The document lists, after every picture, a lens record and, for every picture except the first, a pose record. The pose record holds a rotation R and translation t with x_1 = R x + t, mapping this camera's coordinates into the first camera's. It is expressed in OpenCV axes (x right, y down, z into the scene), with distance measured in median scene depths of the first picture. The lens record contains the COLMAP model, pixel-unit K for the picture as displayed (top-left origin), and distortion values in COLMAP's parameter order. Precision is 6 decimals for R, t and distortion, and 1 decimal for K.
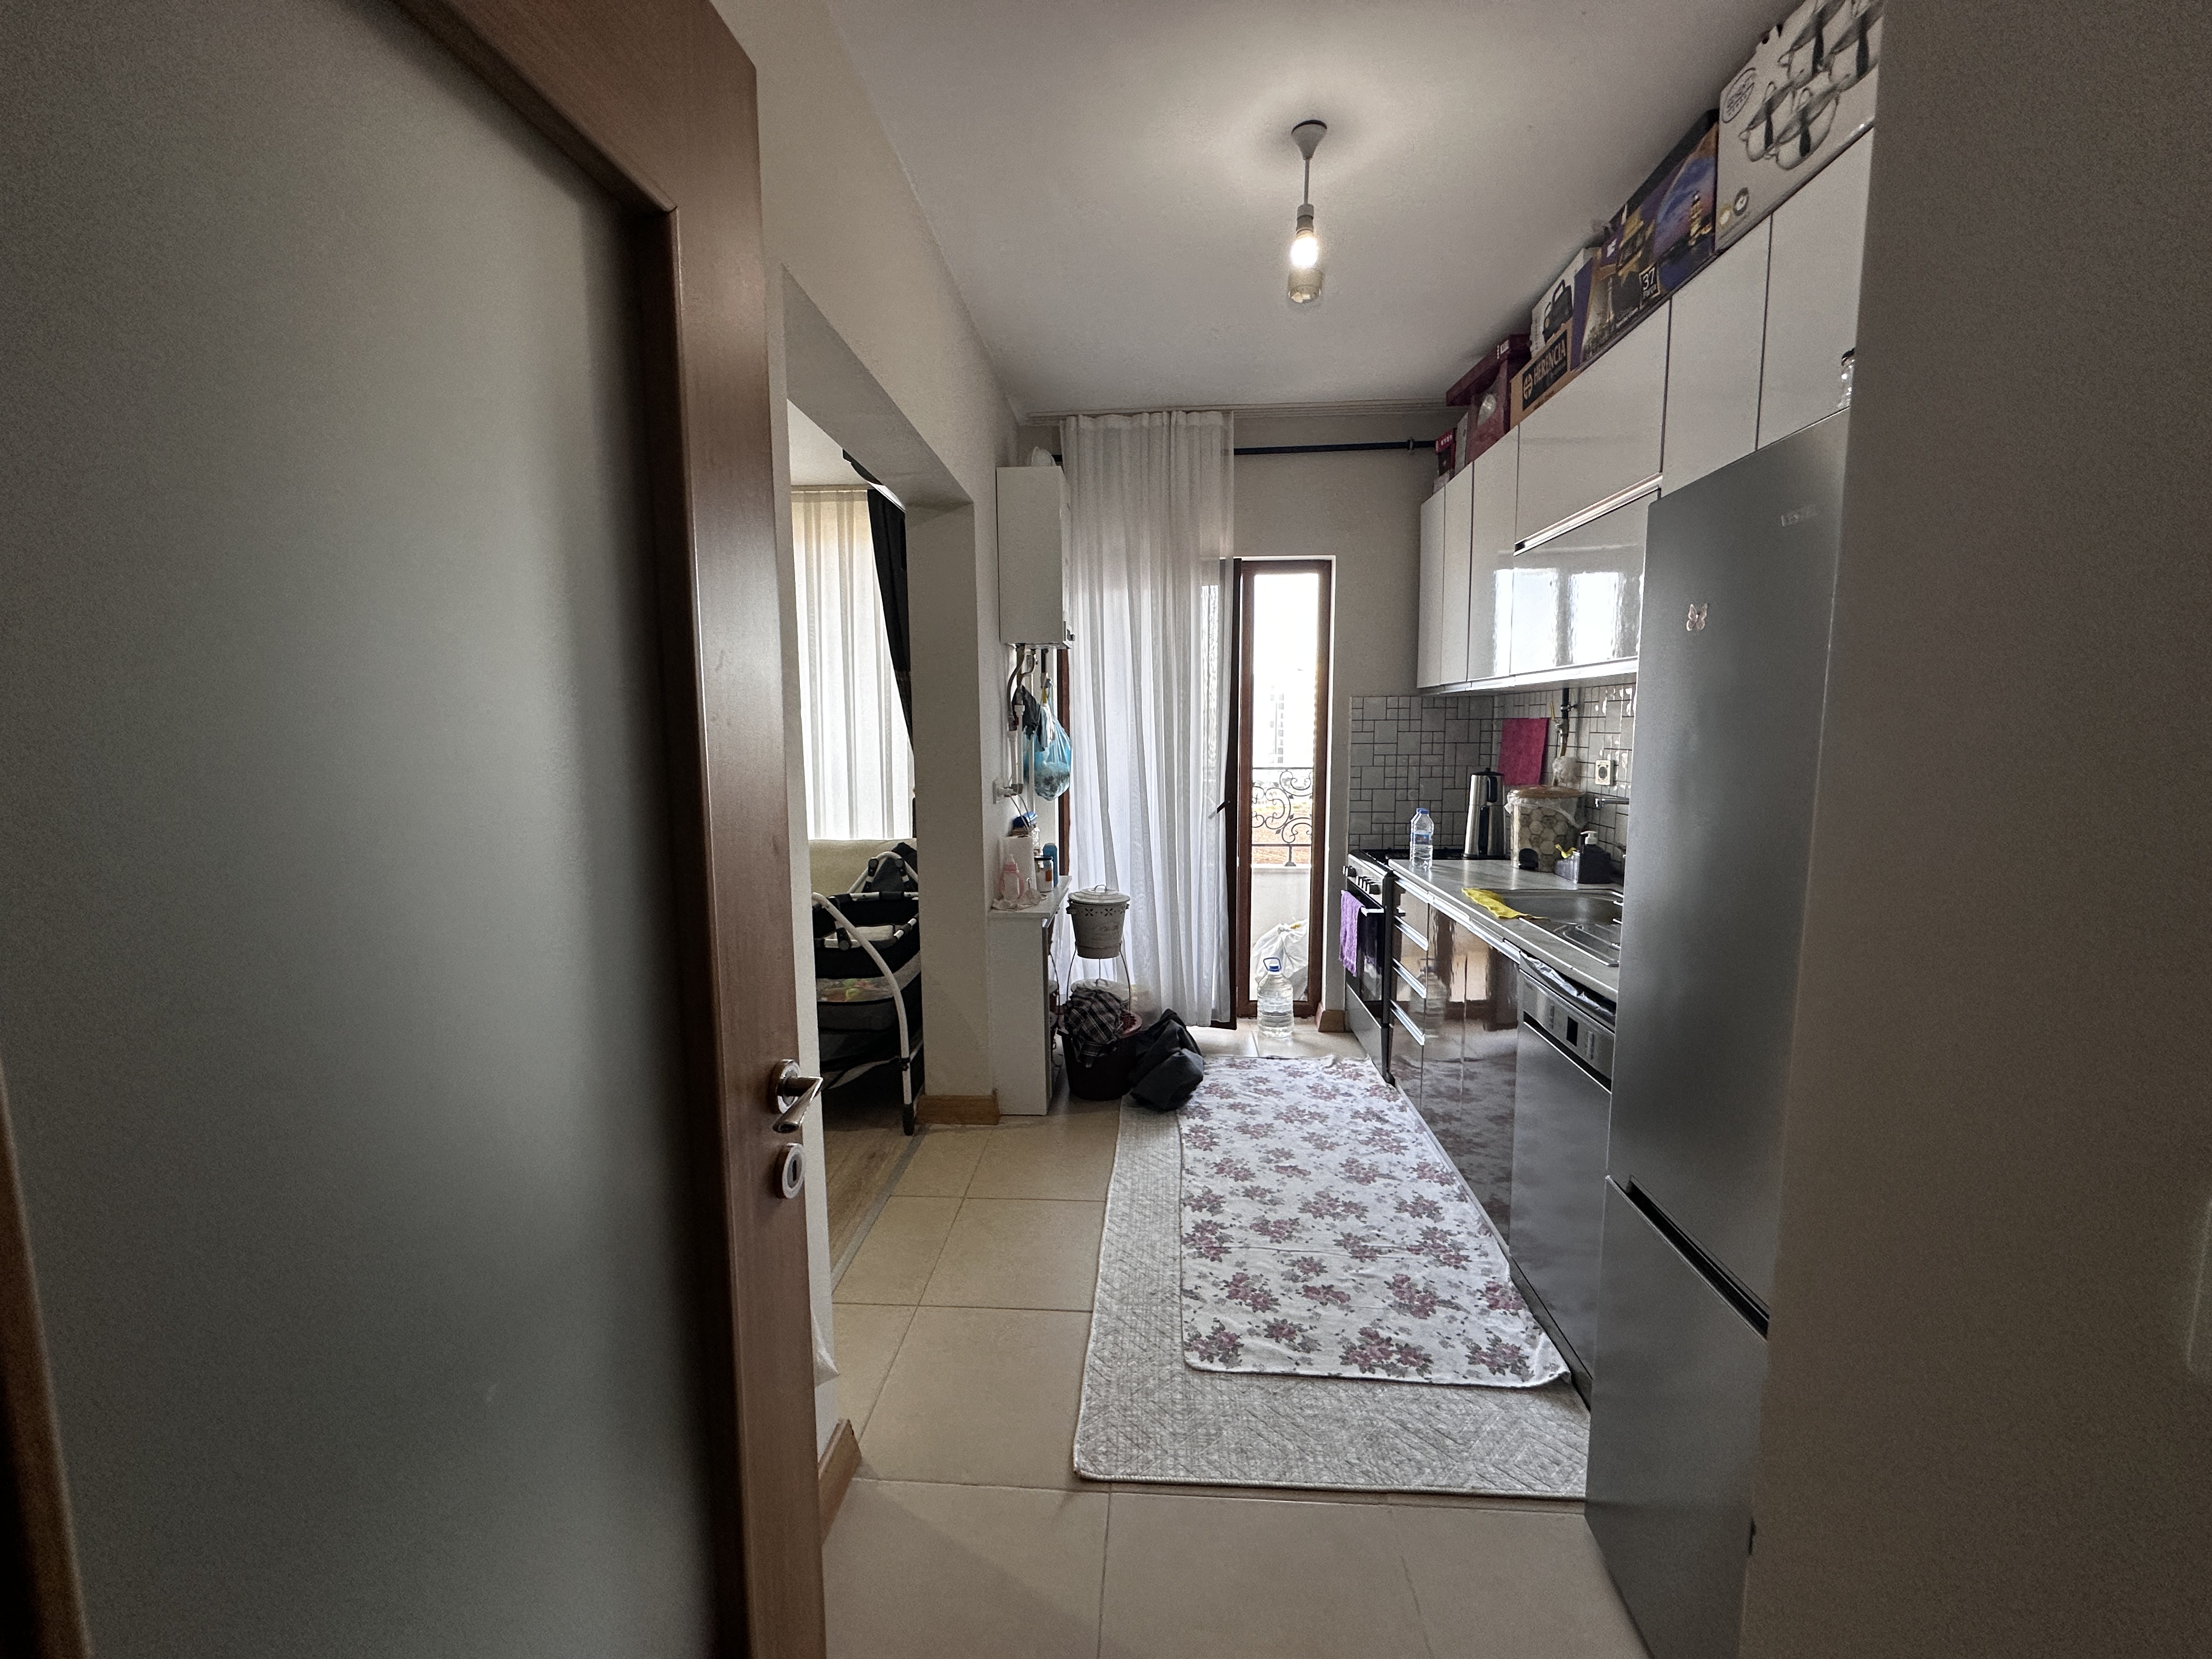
lens RADIAL K [[885.2, 0, 1103.6], [0, 885.2, 832.0], [0, 0, 1]] dist [-0.001447, -0.000101]
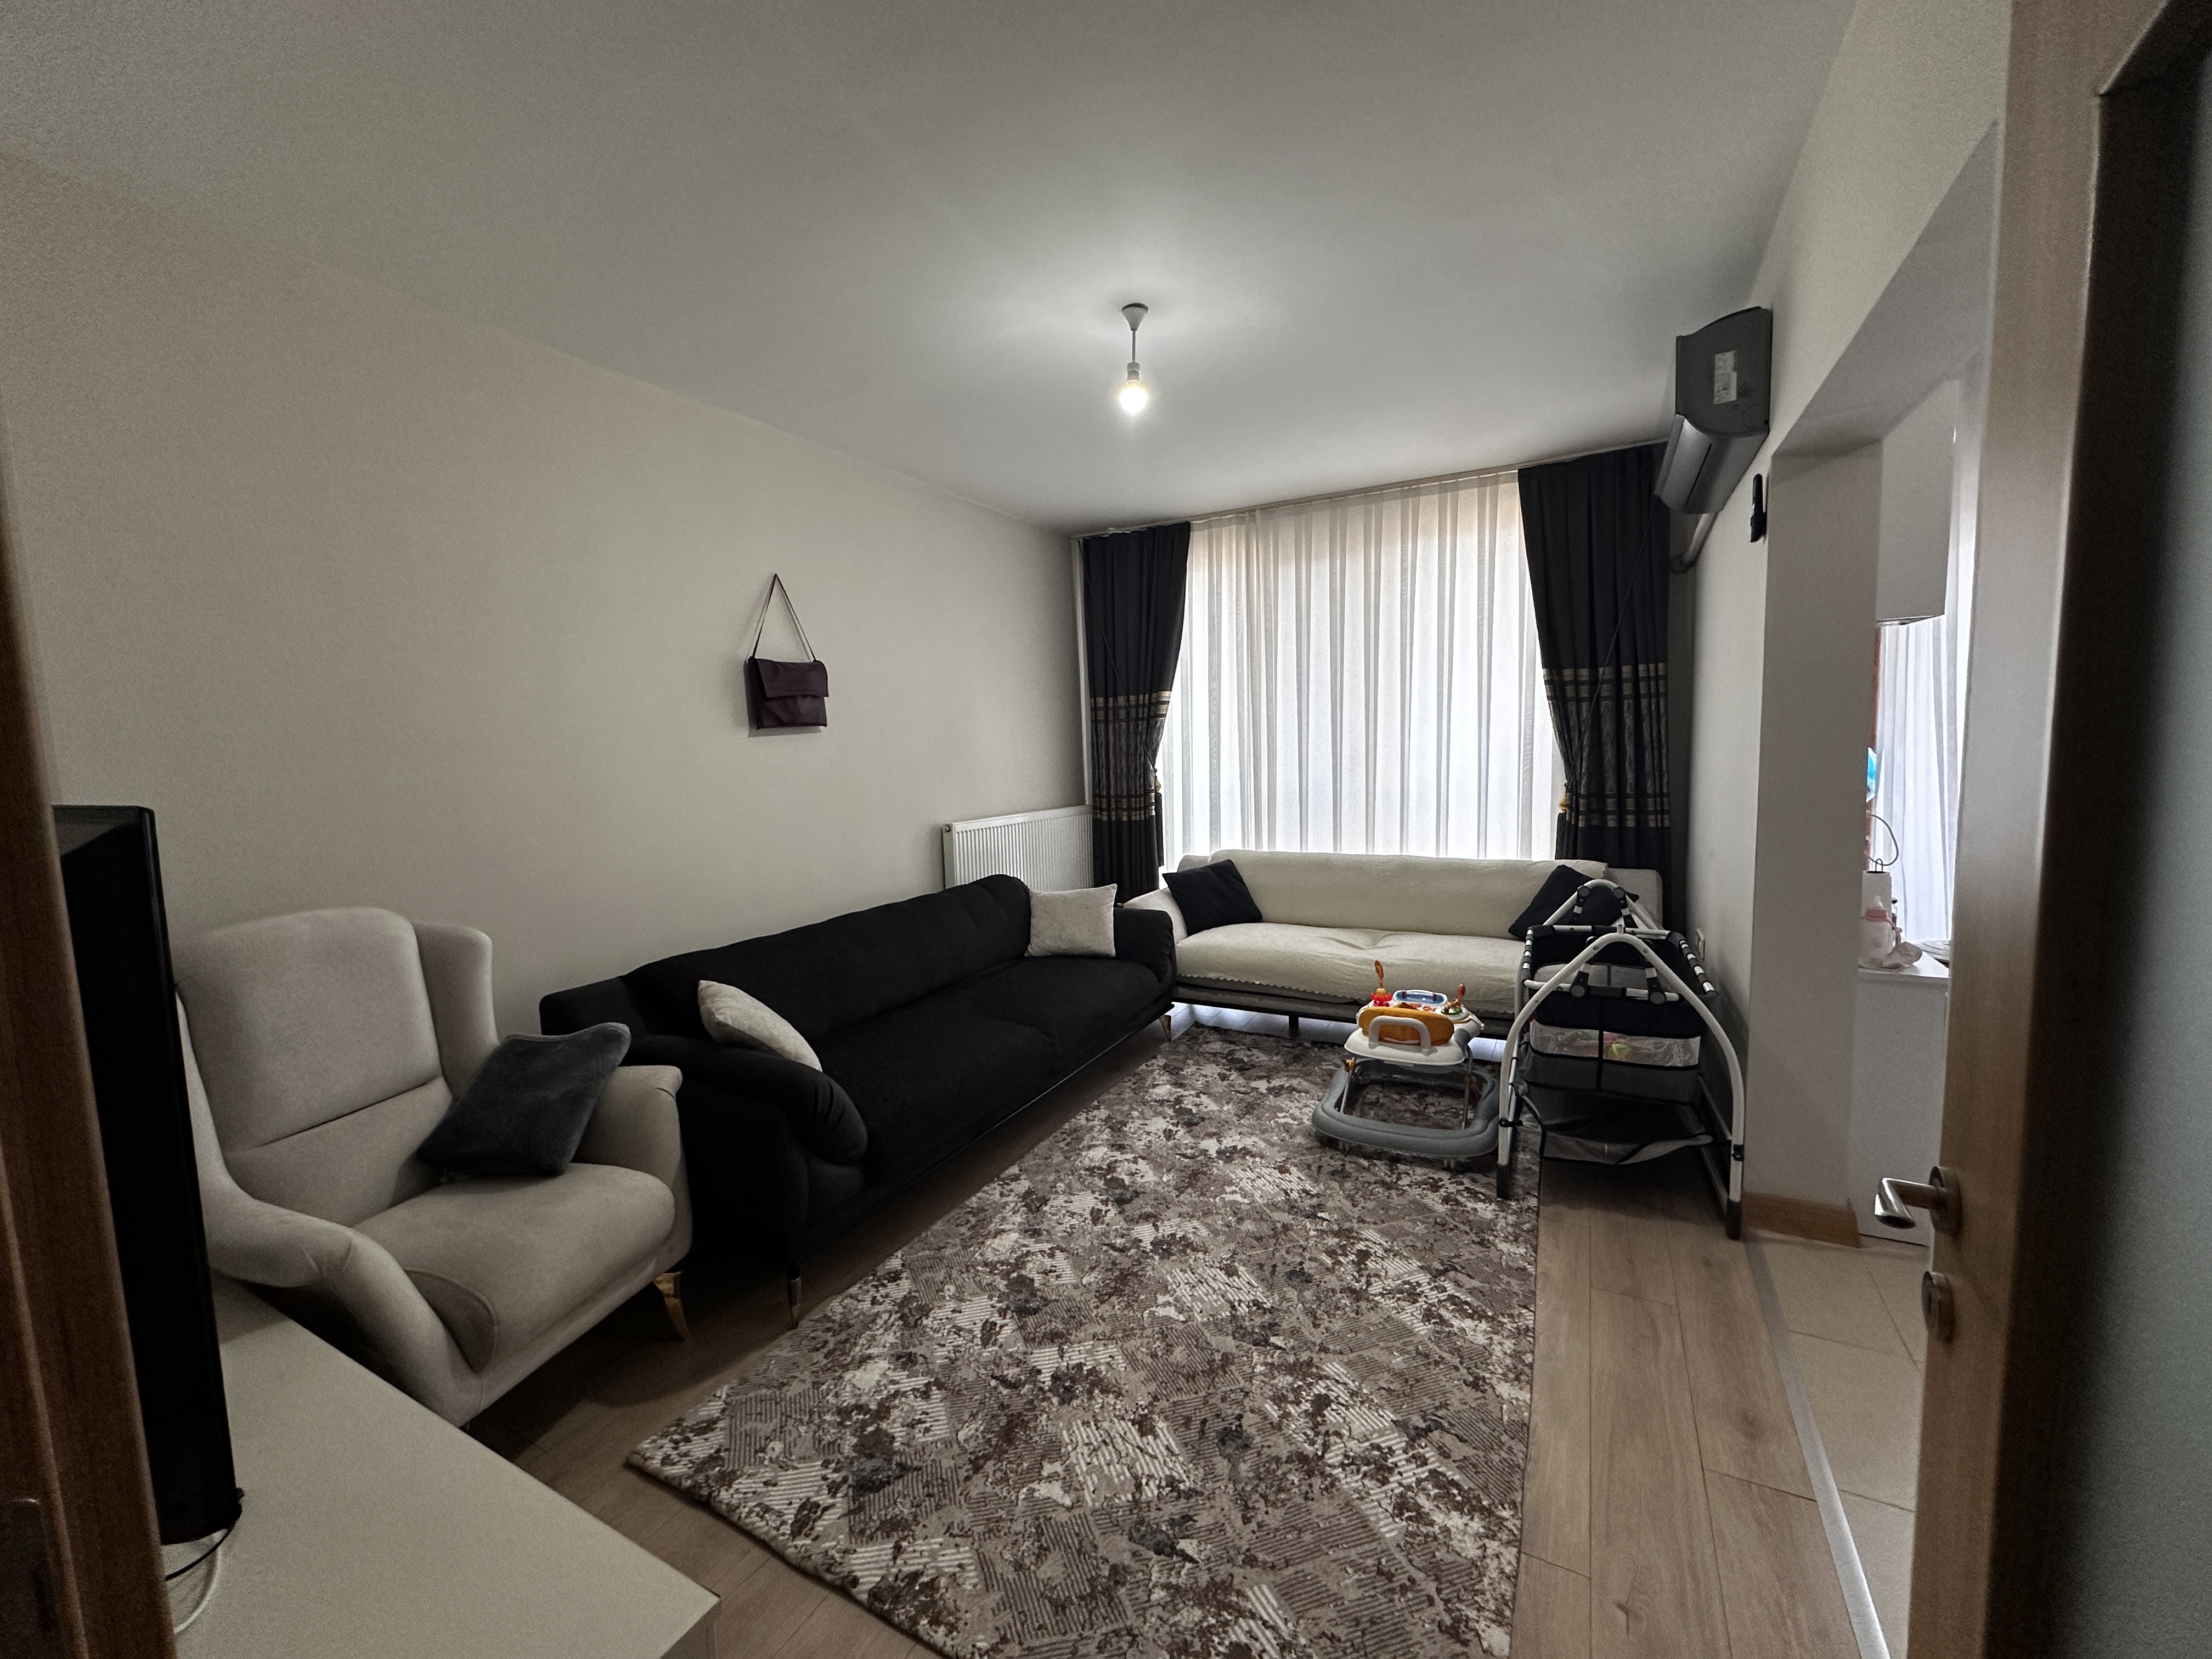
lens RADIAL K [[880.3, 0, 1106.1], [0, 880.3, 832.4], [0, 0, 1]] dist [-0.001745, -0.000265]
pose [[0.905496, 0.019694, -0.423899, -0.371954], [-0.021675, 0.999765, 0.000149, -0.014894], [0.423802, 0.009053, 0.905710, 0.025462]]
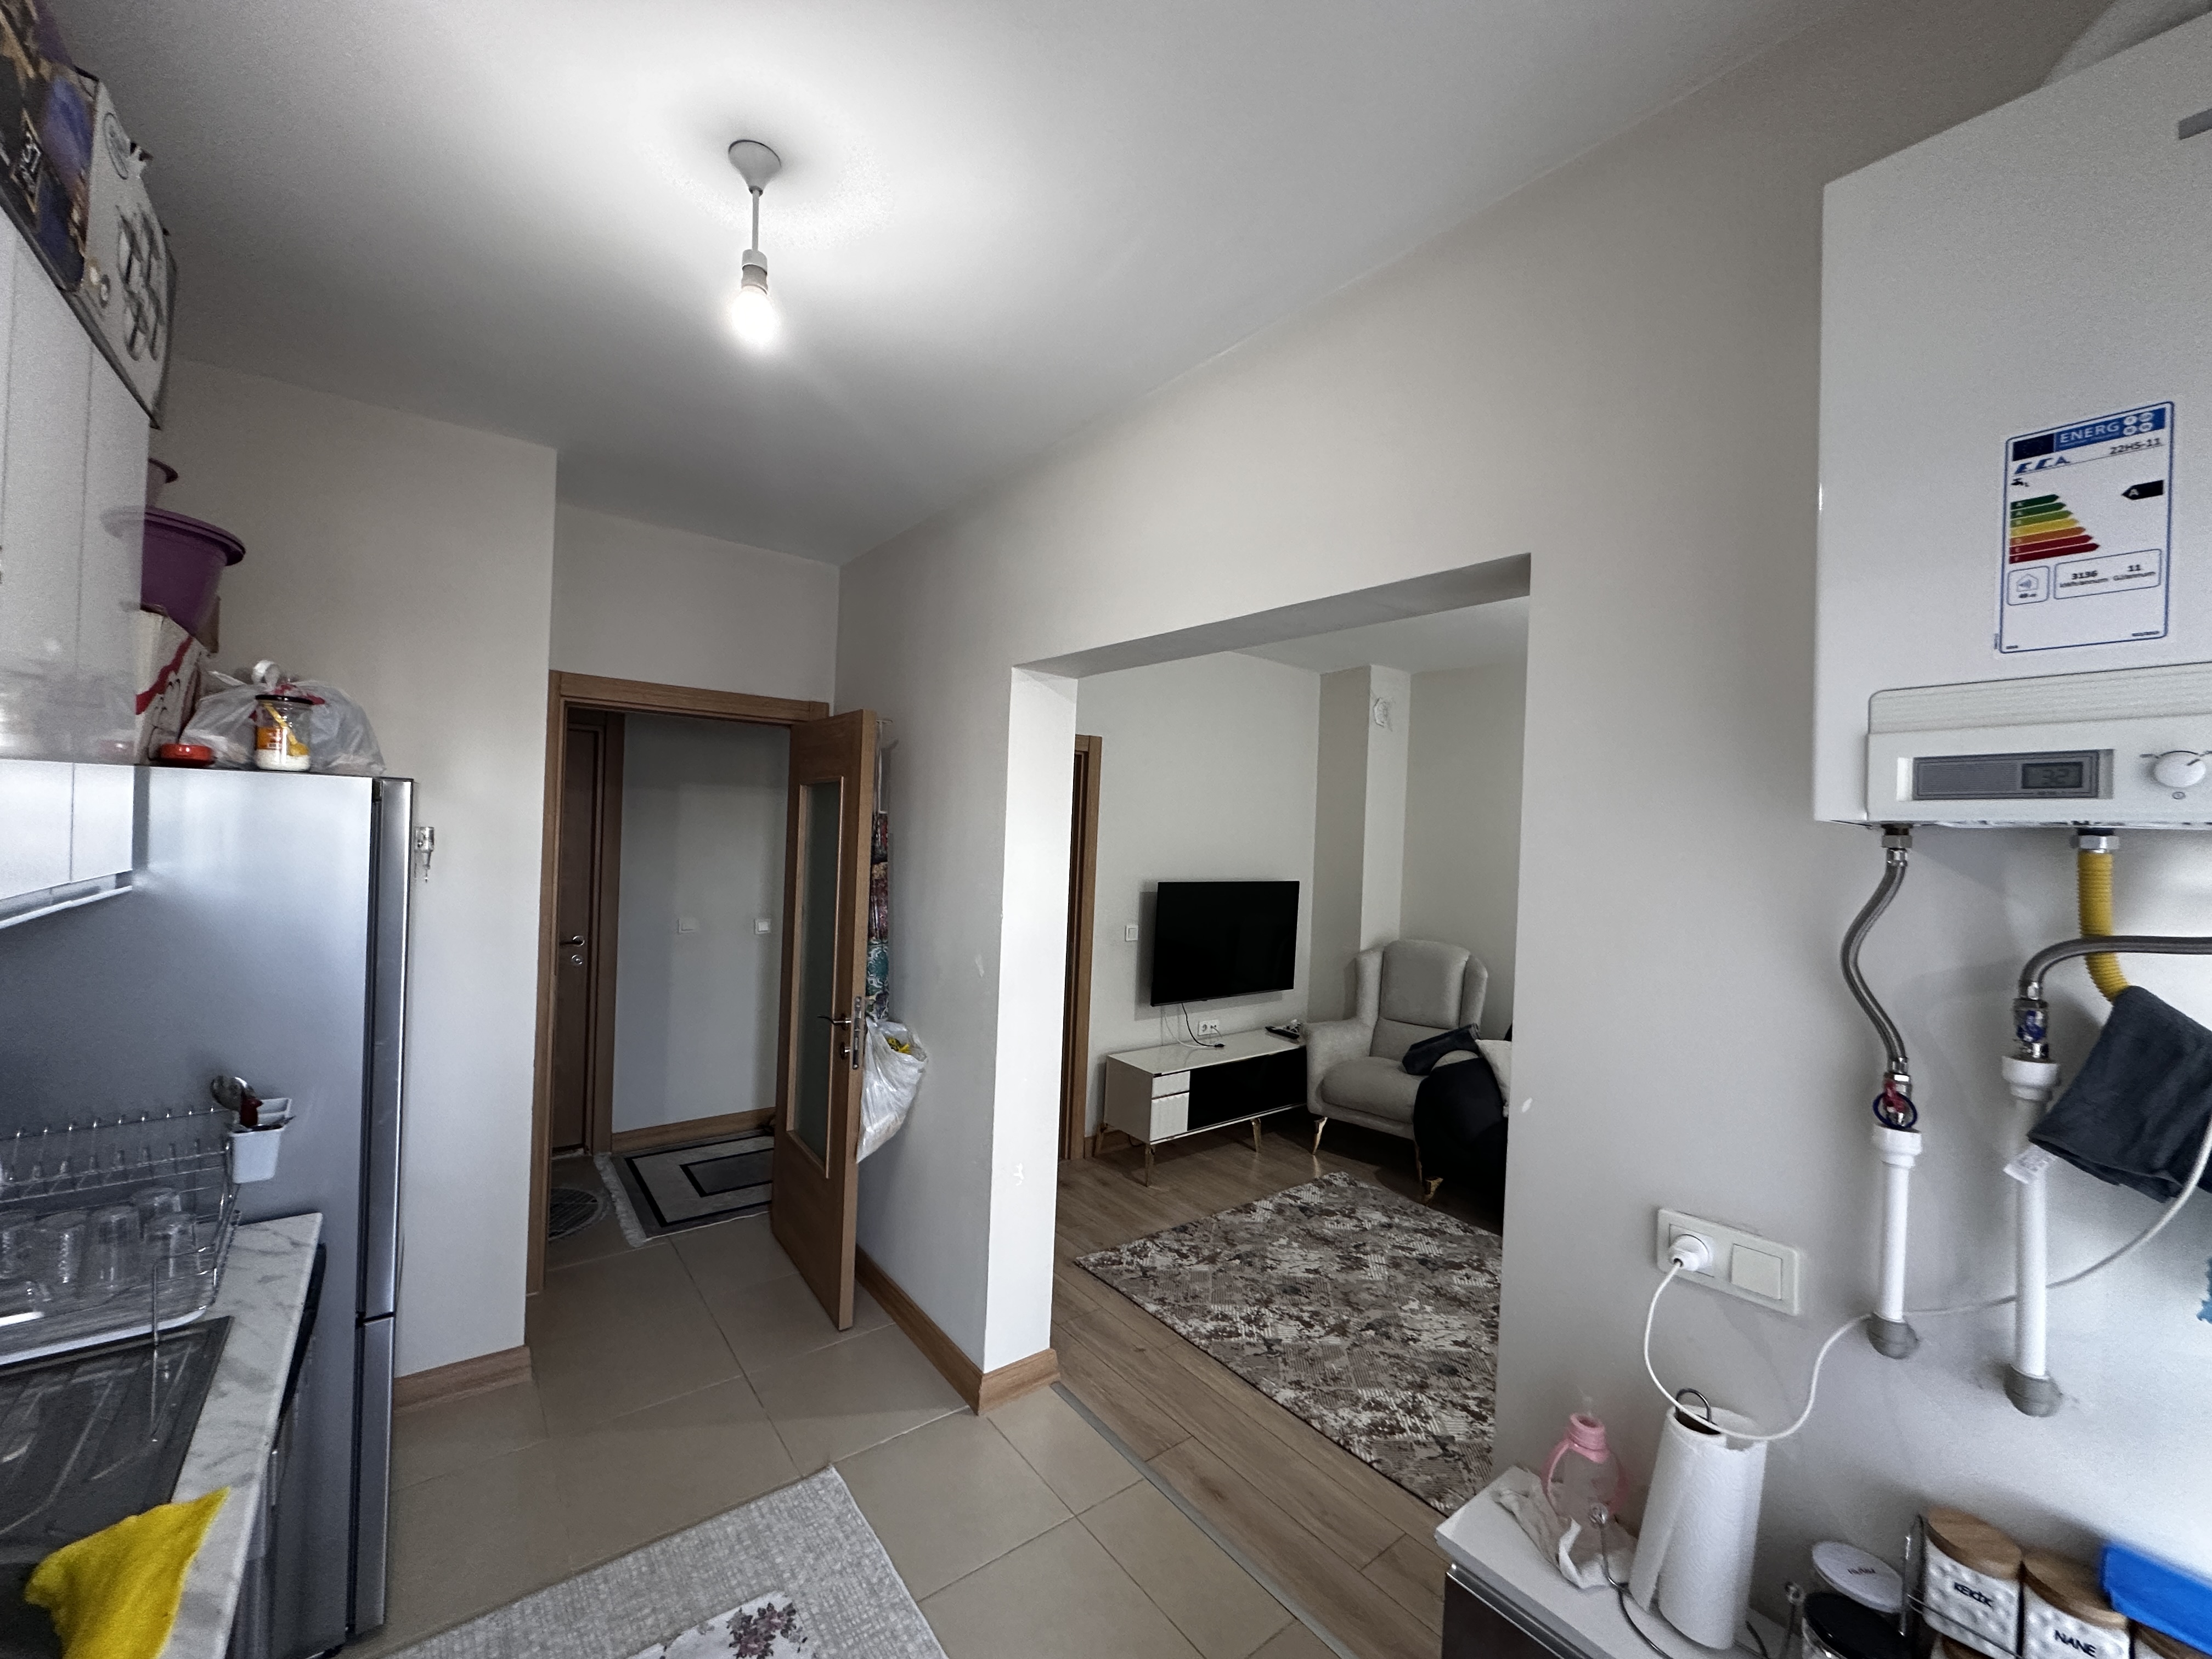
lens RADIAL K [[880.3, 0, 1106.1], [0, 880.3, 832.4], [0, 0, 1]] dist [-0.001745, -0.000265]
pose [[-0.745188, -0.019671, -0.666564, 0.285982], [-0.112787, 0.988882, 0.096908, -0.213559], [0.657247, 0.147394, -0.739122, 1.059022]]
